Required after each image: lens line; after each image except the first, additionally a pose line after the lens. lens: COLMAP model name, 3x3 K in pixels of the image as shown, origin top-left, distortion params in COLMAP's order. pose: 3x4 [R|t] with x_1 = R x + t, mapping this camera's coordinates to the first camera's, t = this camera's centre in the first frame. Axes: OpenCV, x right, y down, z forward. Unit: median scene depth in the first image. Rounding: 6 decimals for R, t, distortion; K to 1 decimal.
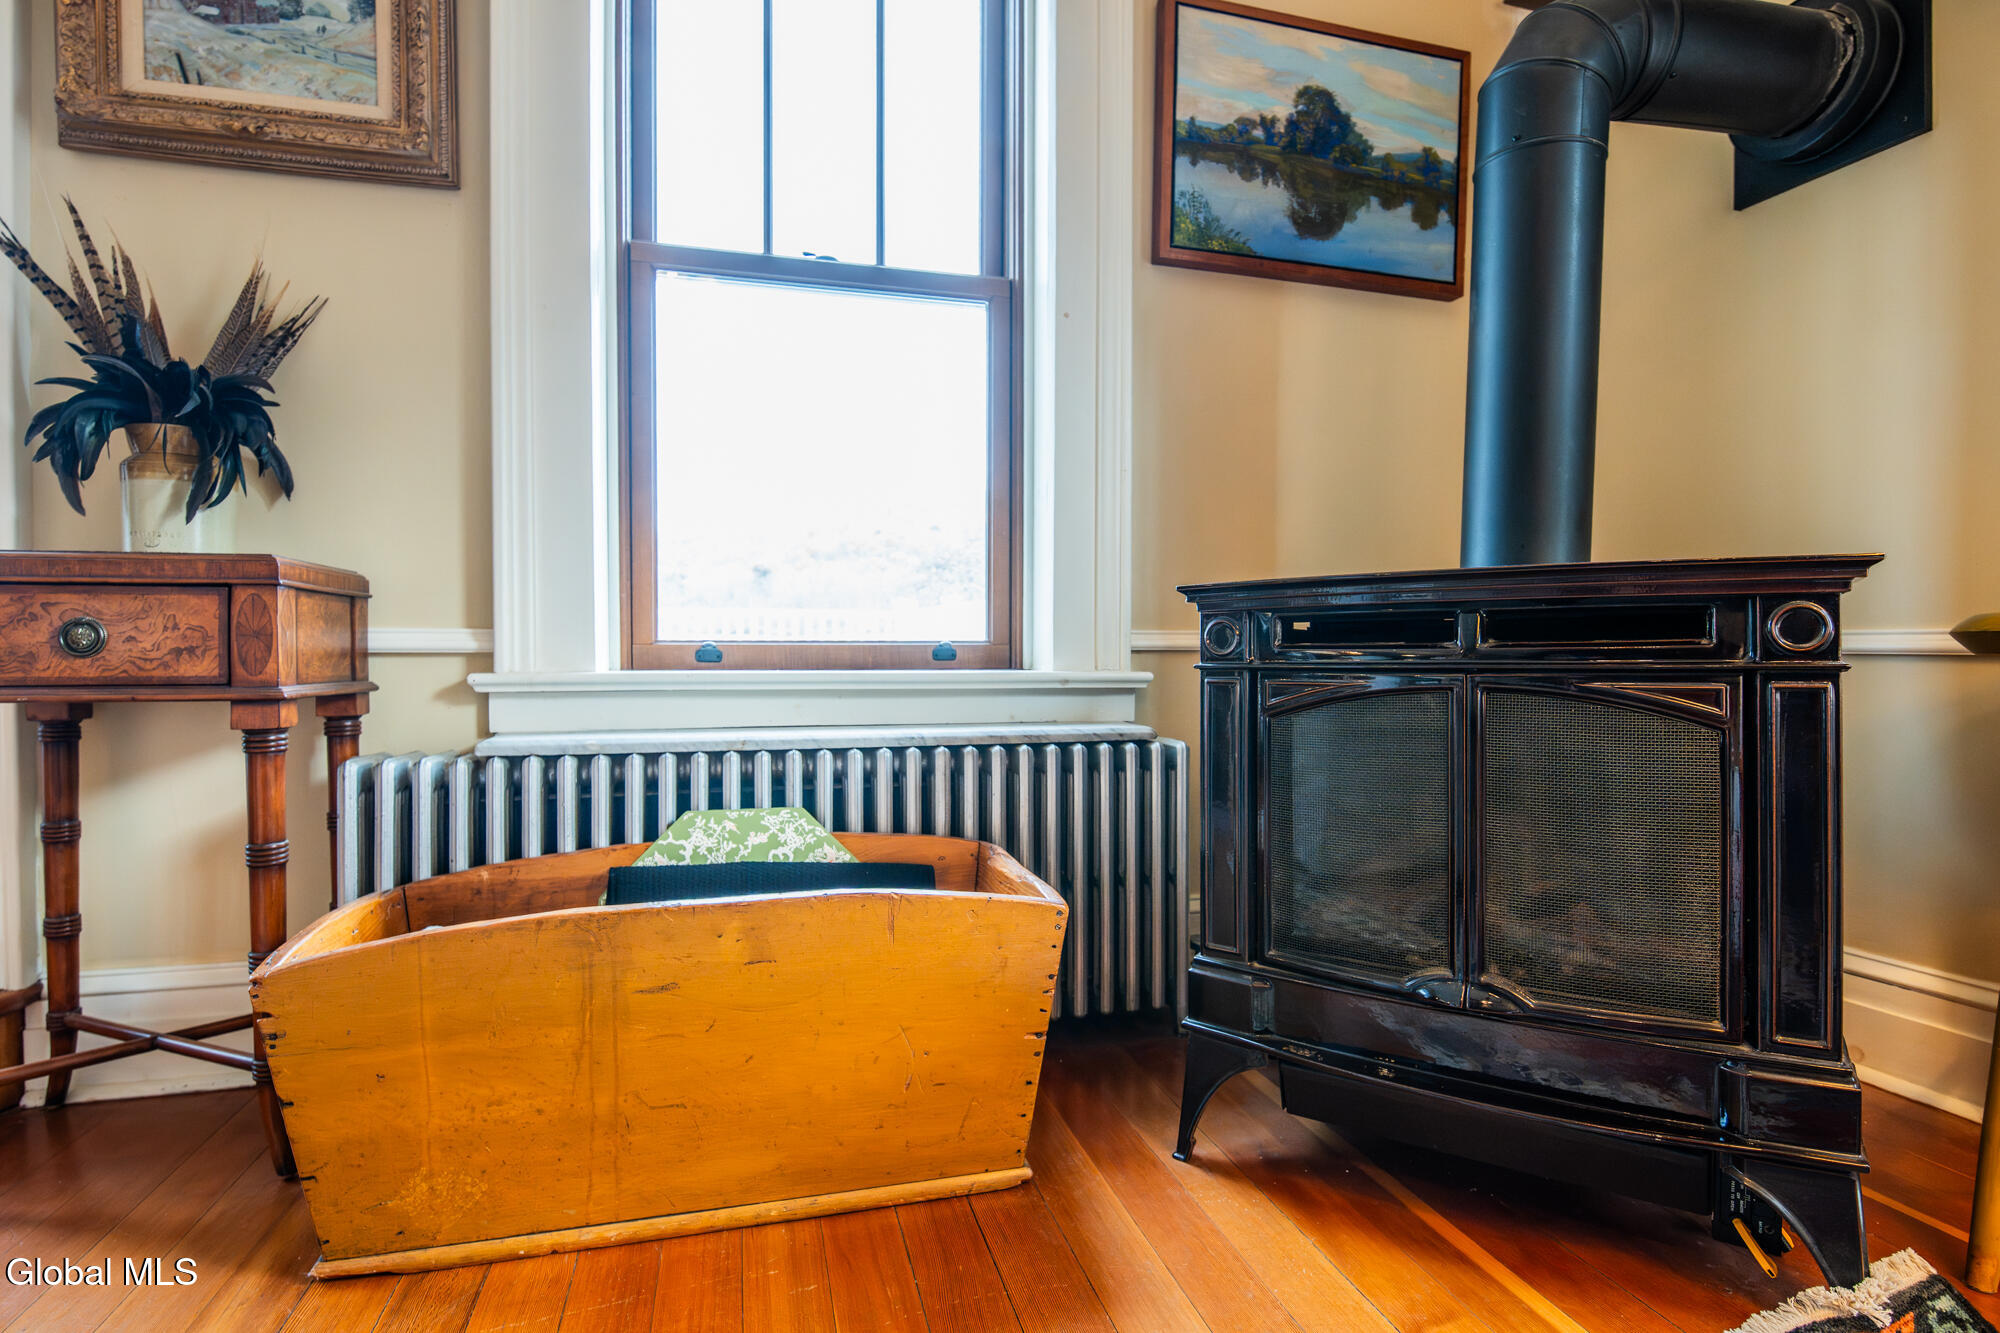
lens RADIAL K [[996.0, 0, 1011.3], [0, 996.0, 662.2], [0, 0, 1]] dist [-0.005285, -0.001398]
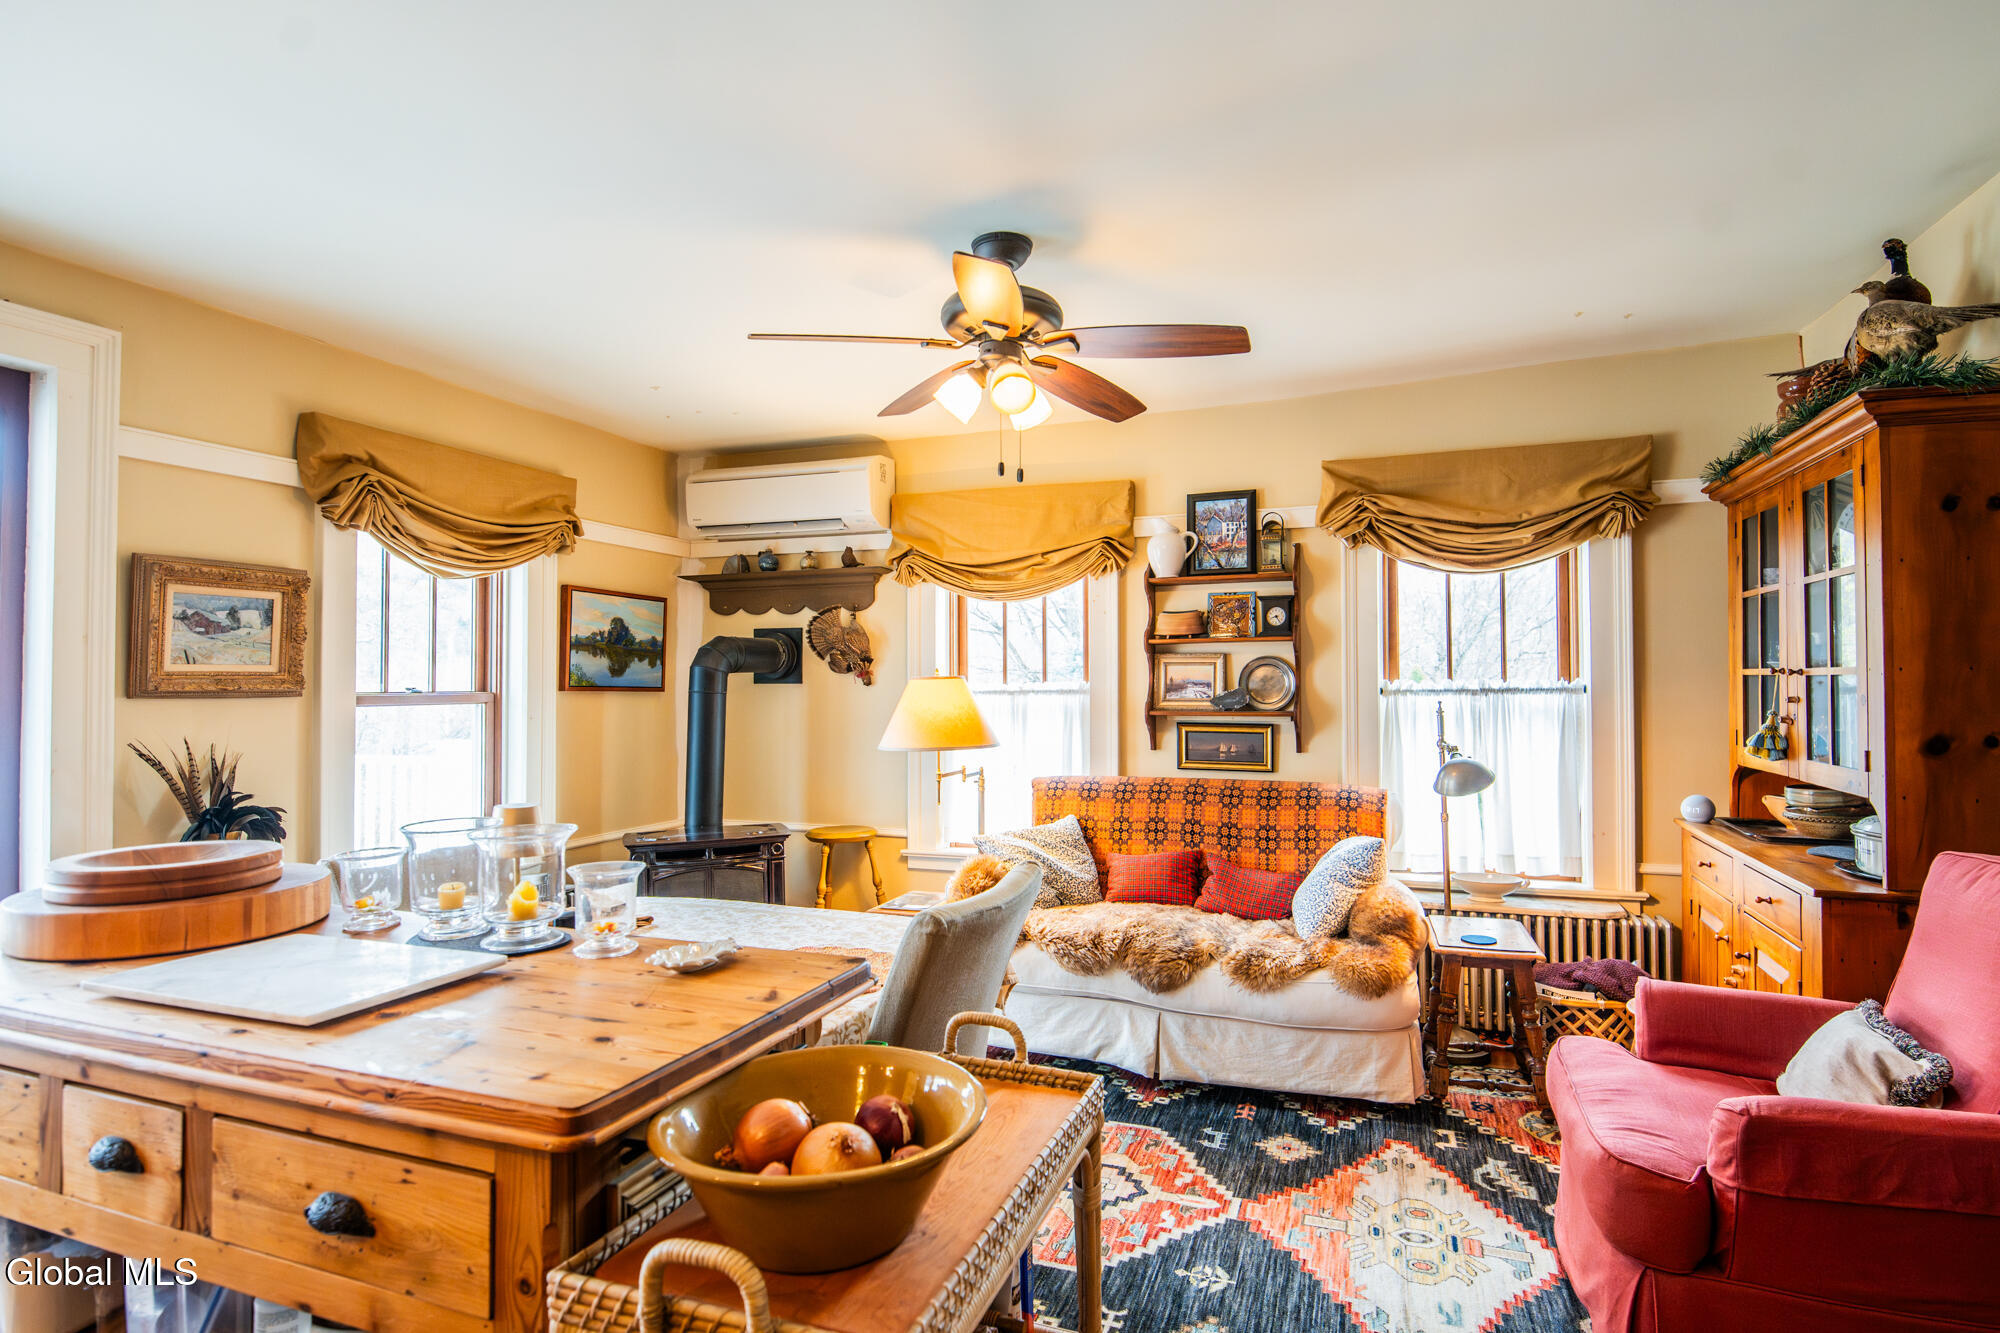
lens RADIAL K [[996.0, 0, 1028.9], [0, 996.0, 674.9], [0, 0, 1]] dist [-0.005285, -0.001398]
pose [[0.587901, 0.007790, 0.808895, -1.156933], [0.017369, 0.999602, -0.022251, -0.365072], [-0.808746, 0.027131, 0.587532, -1.372196]]
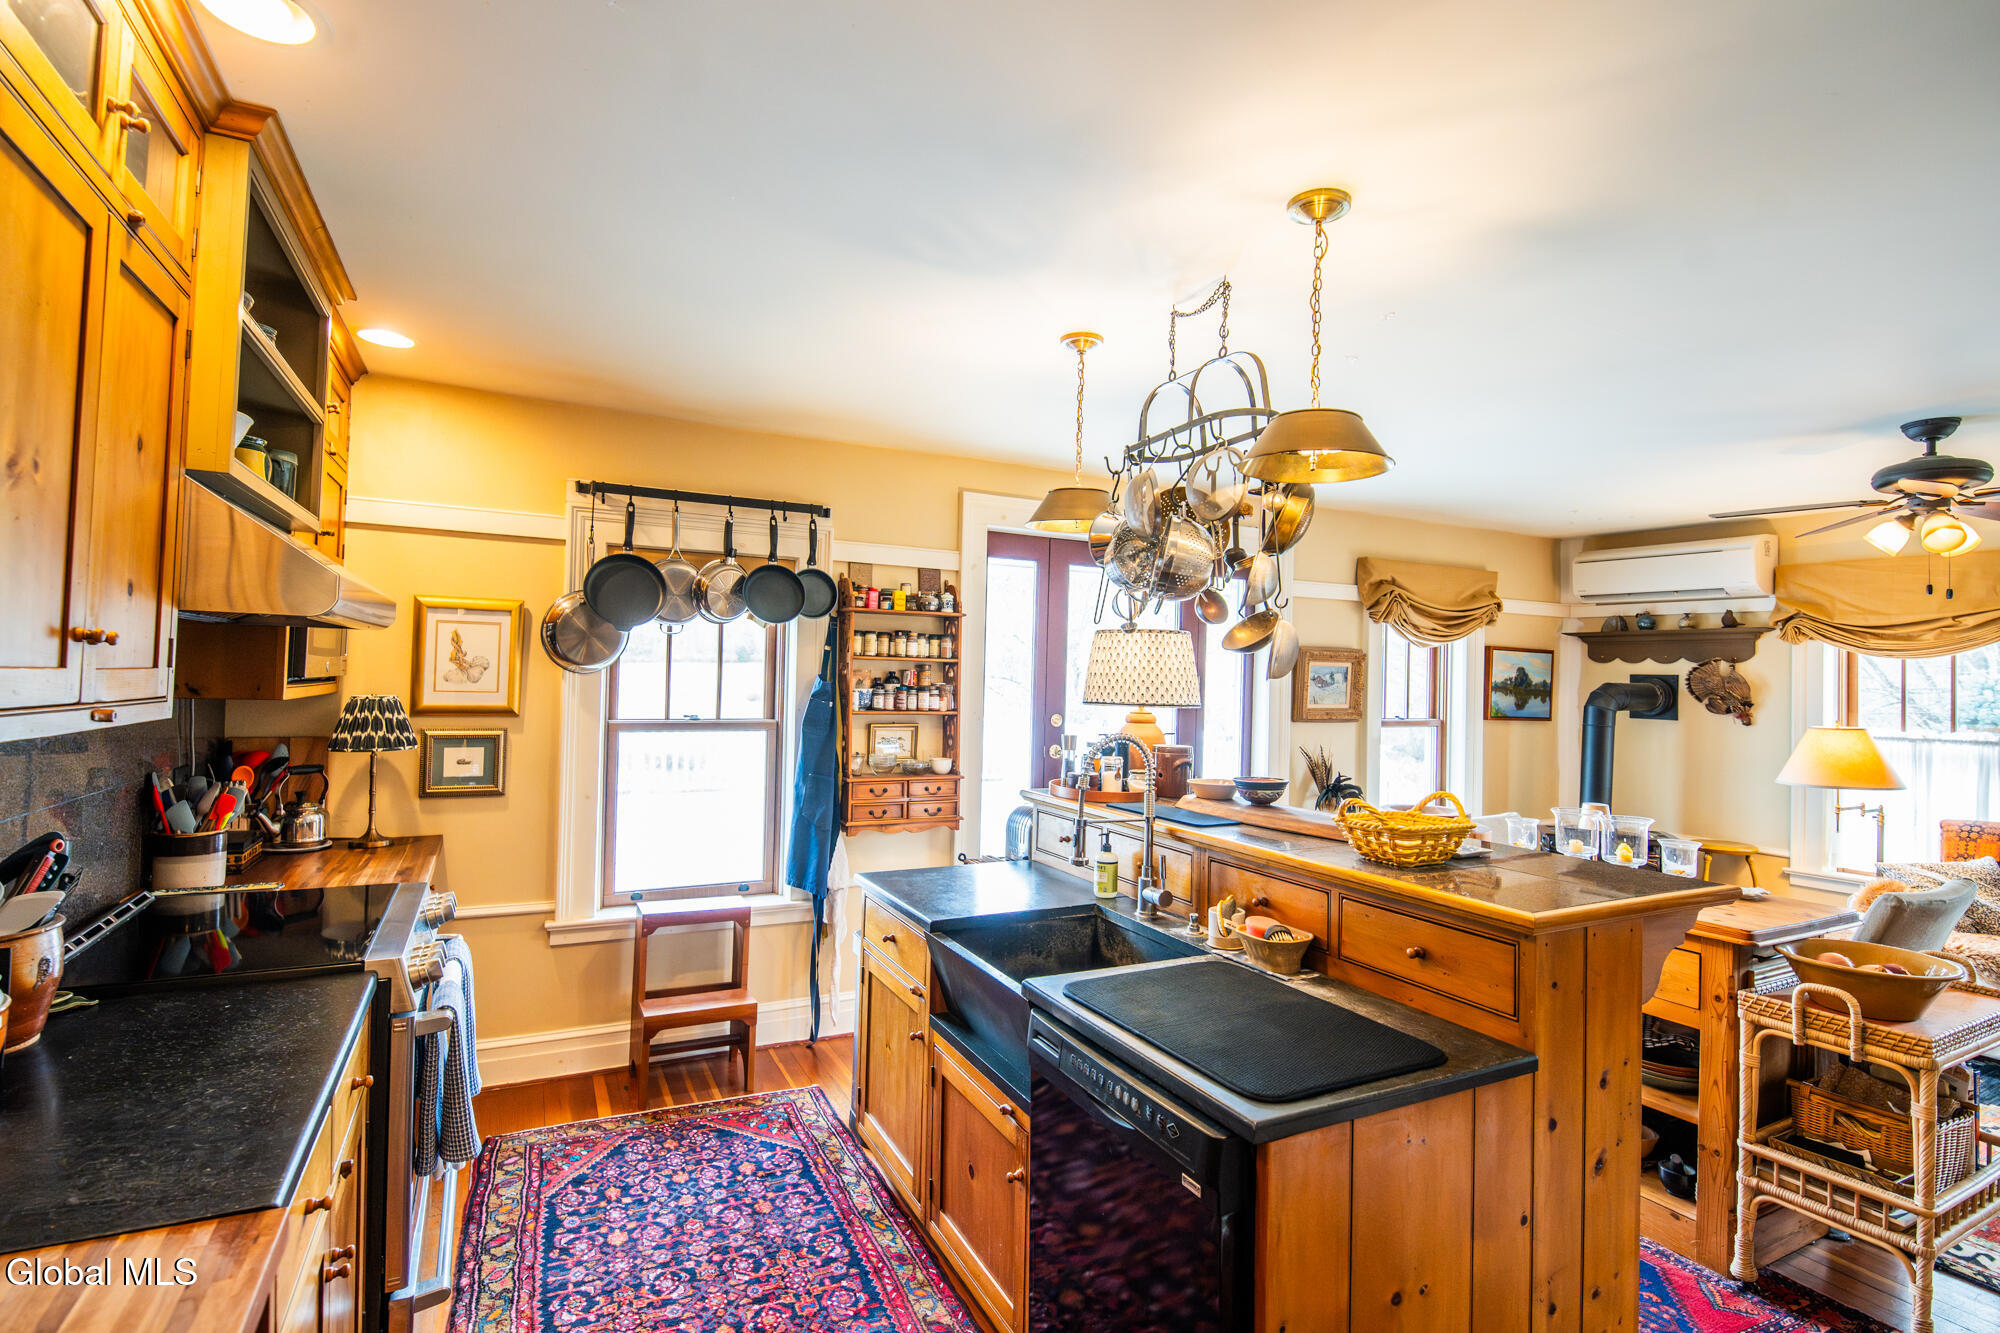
lens RADIAL K [[944.0, 0, 982.9], [0, 944.0, 654.8], [0, 0, 1]] dist [-0.017265, -0.003877]
pose [[0.984671, 0.027206, 0.172287, -2.175043], [-0.020319, 0.998927, -0.041613, -0.456403], [-0.173234, 0.037474, 0.984168, -1.967210]]
